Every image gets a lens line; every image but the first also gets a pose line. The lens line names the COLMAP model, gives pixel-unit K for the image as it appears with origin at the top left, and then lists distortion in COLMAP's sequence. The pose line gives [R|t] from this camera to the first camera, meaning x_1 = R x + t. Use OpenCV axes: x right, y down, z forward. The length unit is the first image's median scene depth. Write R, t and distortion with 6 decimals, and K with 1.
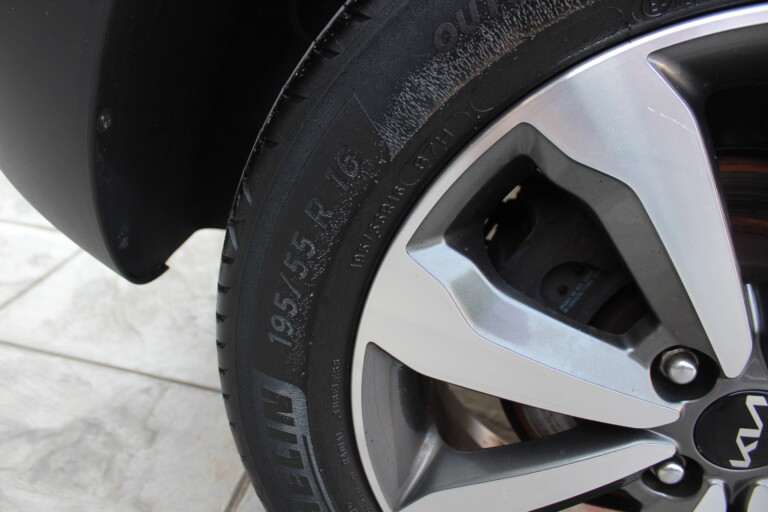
lens RADIAL K [[638.8, 0, 382.2], [0, 638.8, 245.4], [0, 0, 1]] dist [-0.172403, 0.155838]
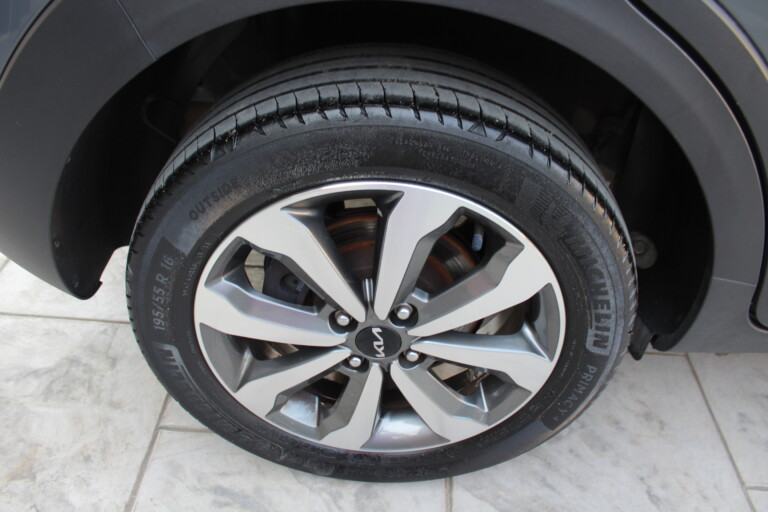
lens RADIAL K [[638.8, 0, 382.2], [0, 638.8, 245.4], [0, 0, 1]] dist [-0.172403, 0.155838]
pose [[0.989291, -0.128712, 0.068818, 0.262501], [0.110931, 0.969493, 0.218581, -0.276006], [-0.094852, -0.208606, 0.973389, -0.599657]]
